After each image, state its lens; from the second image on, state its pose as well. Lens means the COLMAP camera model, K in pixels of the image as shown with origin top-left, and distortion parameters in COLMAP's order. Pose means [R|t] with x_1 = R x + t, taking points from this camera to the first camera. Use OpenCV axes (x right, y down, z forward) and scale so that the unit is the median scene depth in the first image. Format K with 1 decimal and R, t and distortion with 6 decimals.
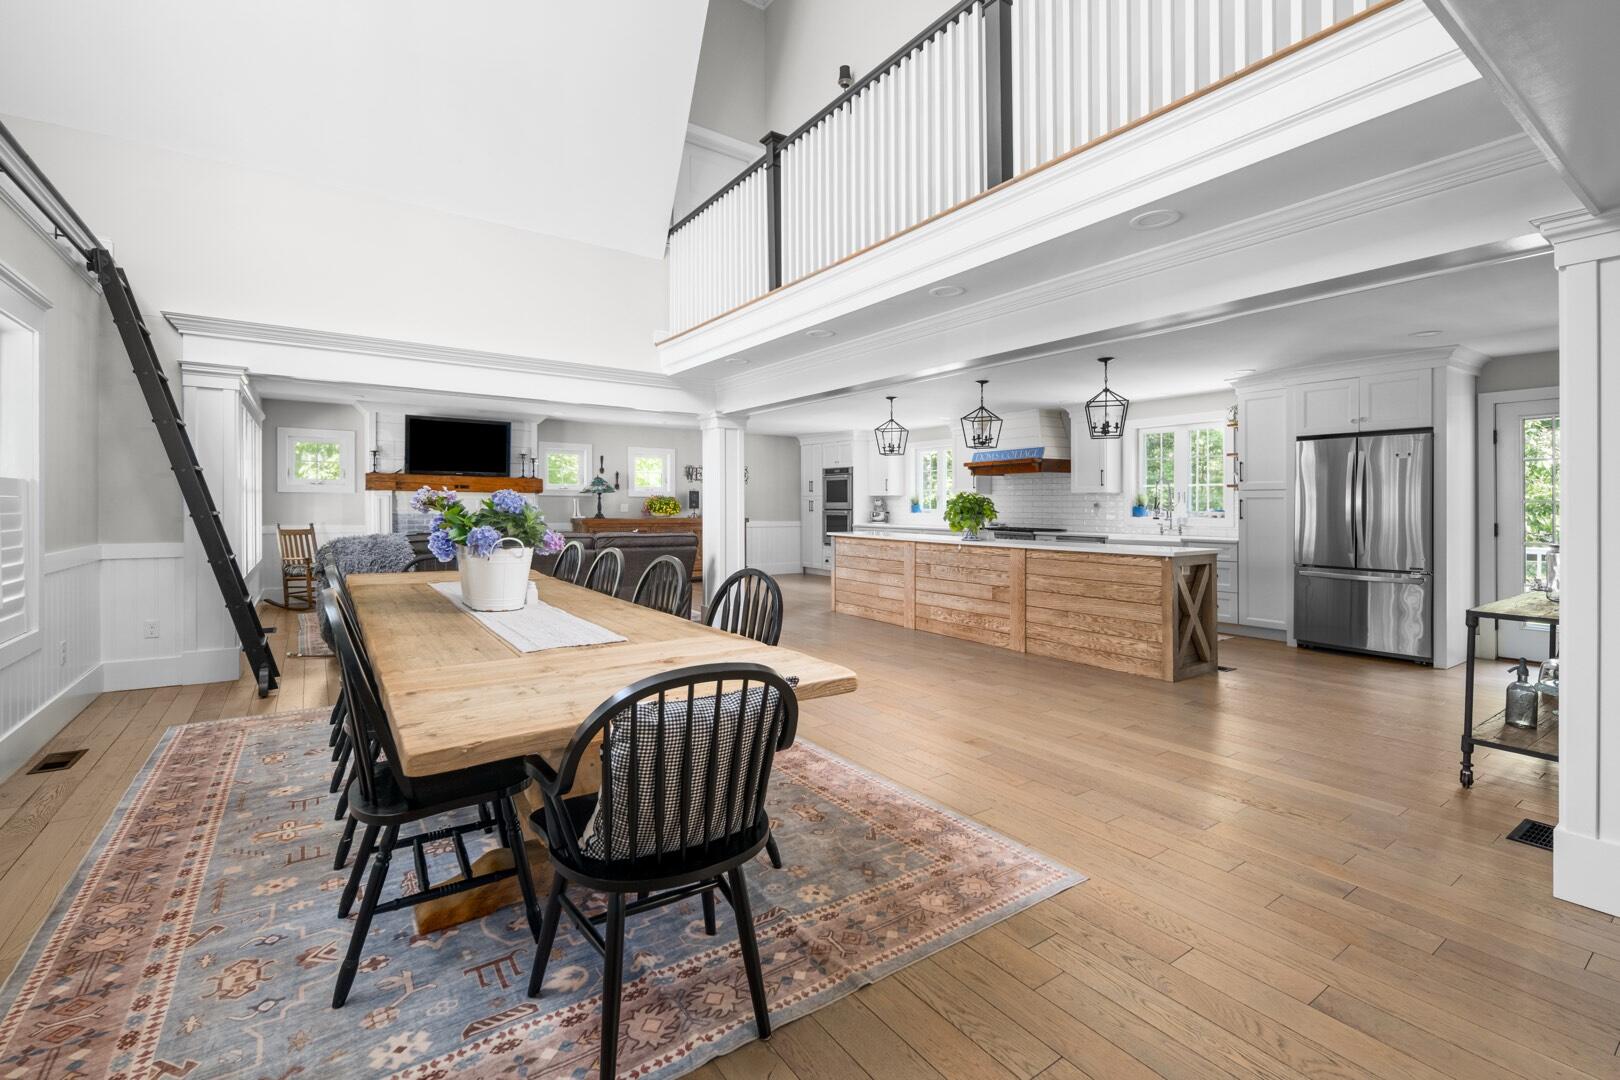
lens RADIAL K [[709.4, 0, 810.2], [0, 709.4, 485.6], [0, 0, 1]] dist [0.003116, 0.000113]
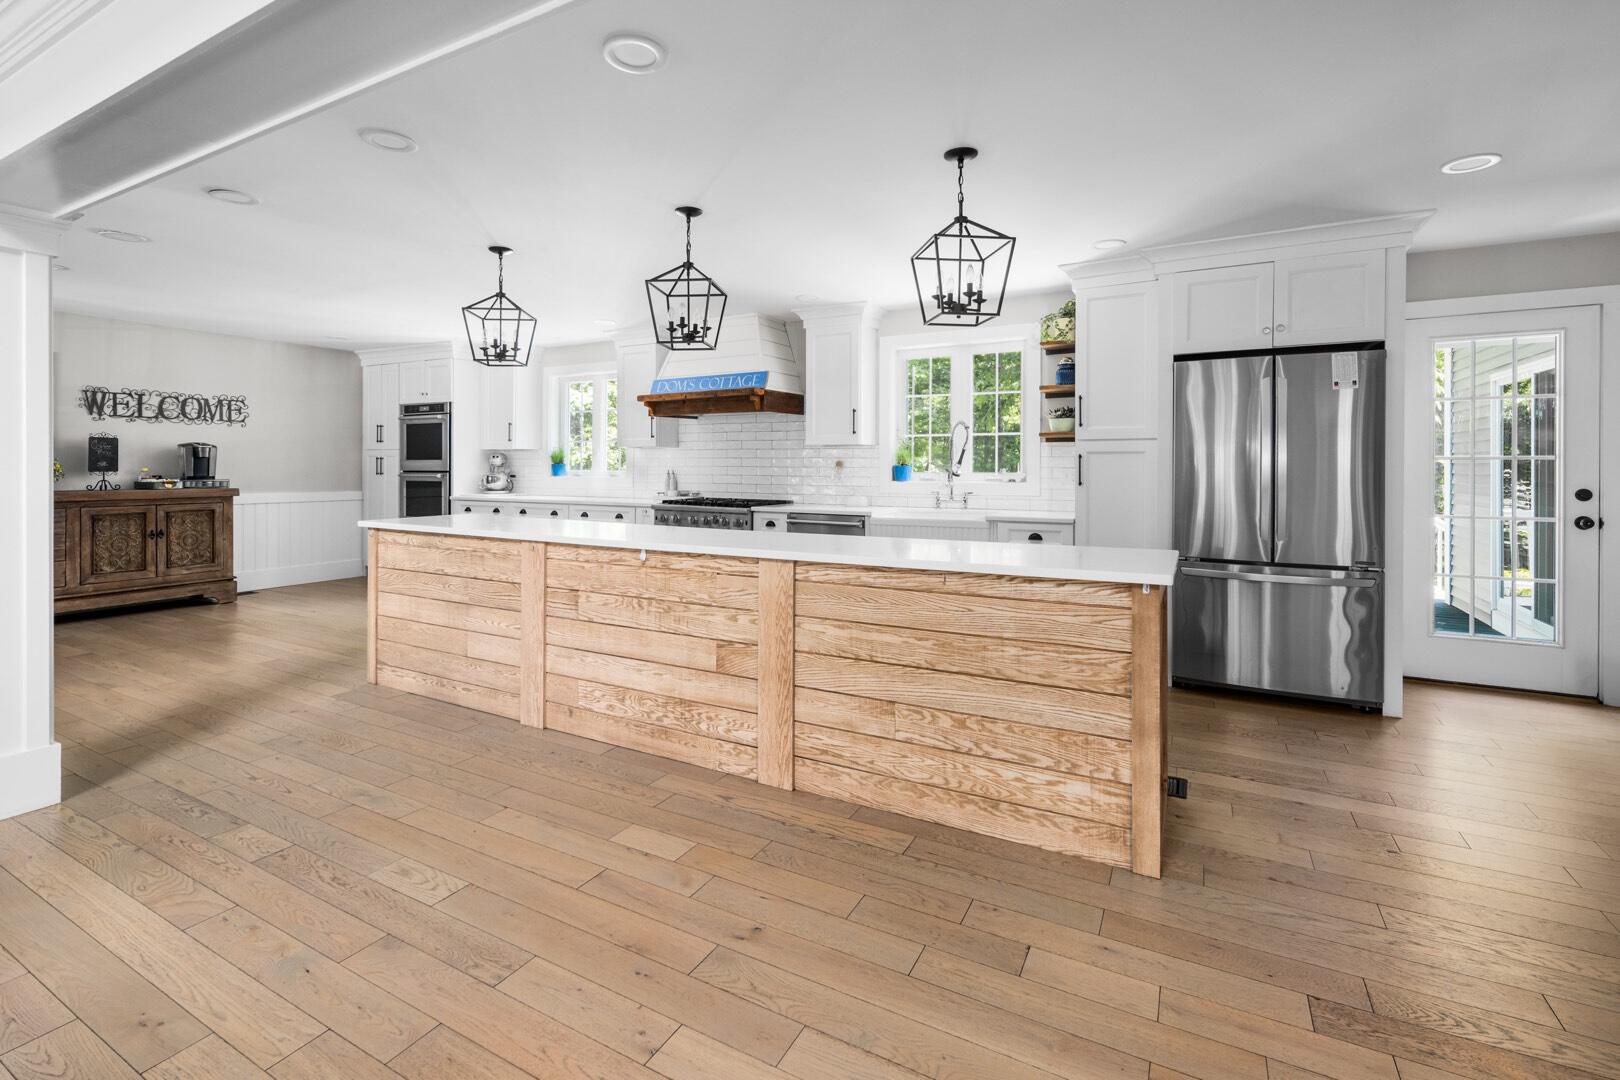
lens RADIAL K [[723.3, 0, 805.6], [0, 723.3, 465.2], [0, 0, 1]] dist [0.001561, 0.000020]
pose [[0.894531, -0.002395, 0.447000, 0.089063], [-0.010688, 0.999585, 0.026746, 0.013674], [-0.446879, -0.028703, 0.894134, 0.500859]]
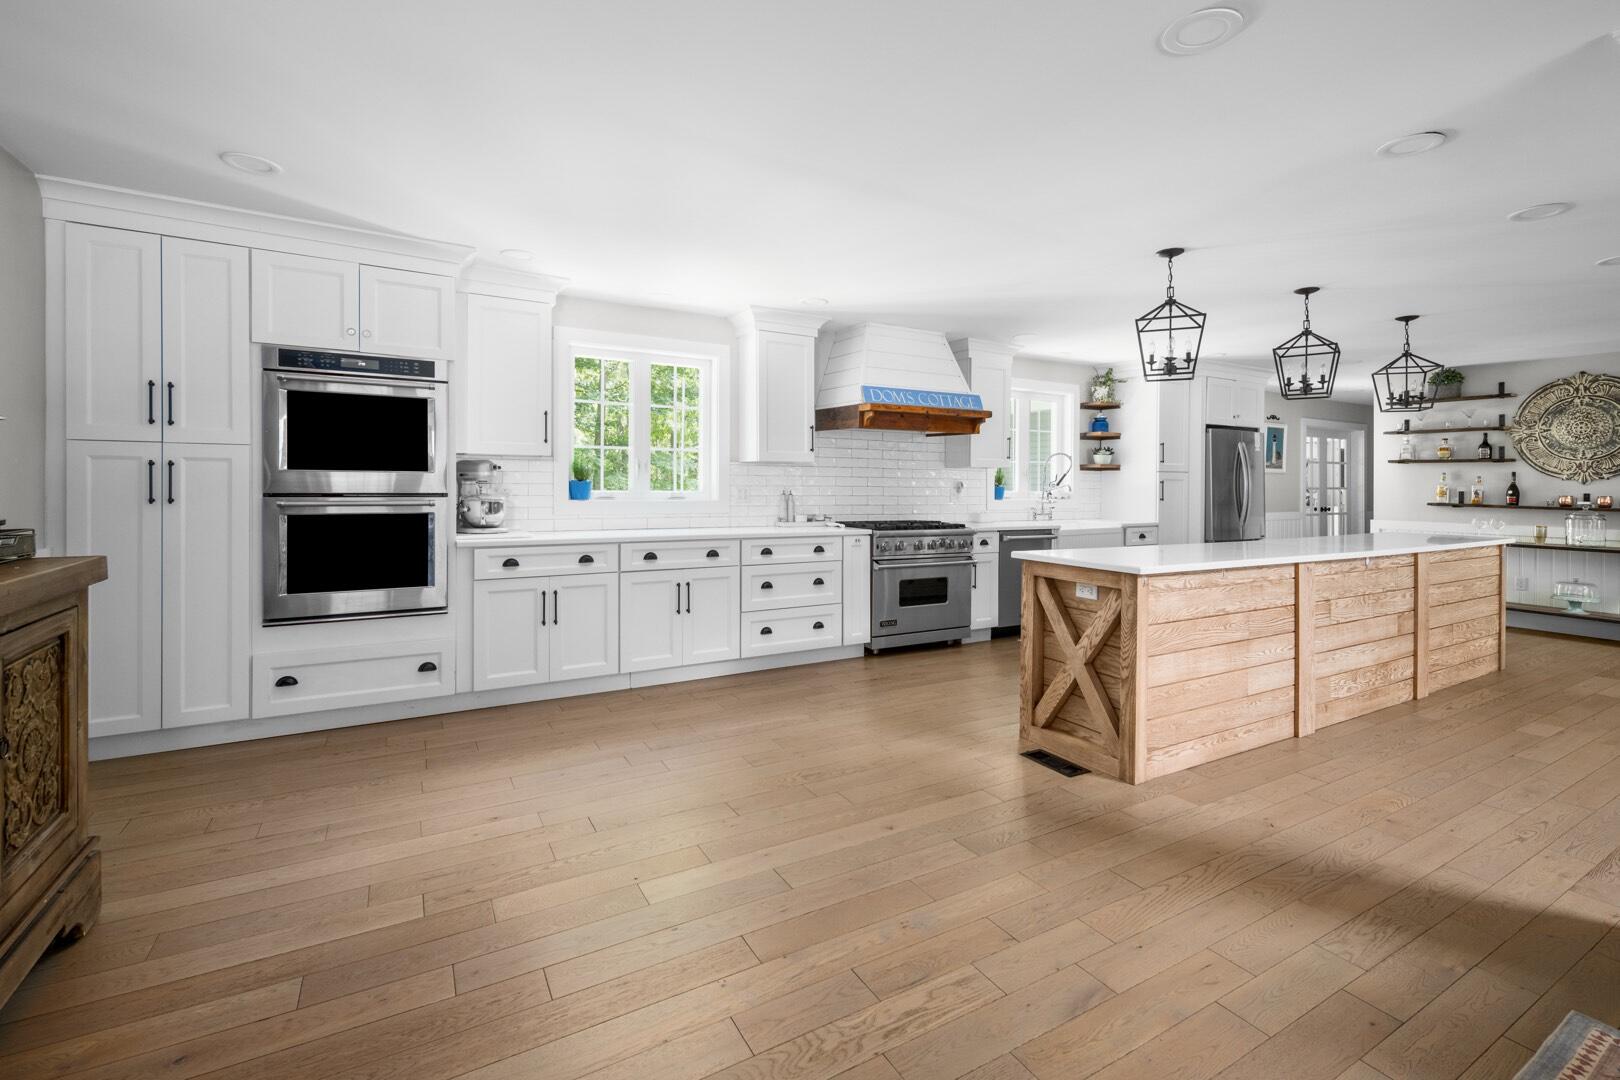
lens RADIAL K [[709.4, 0, 810.2], [0, 709.4, 485.6], [0, 0, 1]] dist [0.003116, 0.000113]
pose [[0.086333, -0.005562, 0.996251, -0.397251], [-0.037154, 0.999271, 0.008799, 0.033588], [-0.995573, -0.037774, 0.086064, 1.330618]]
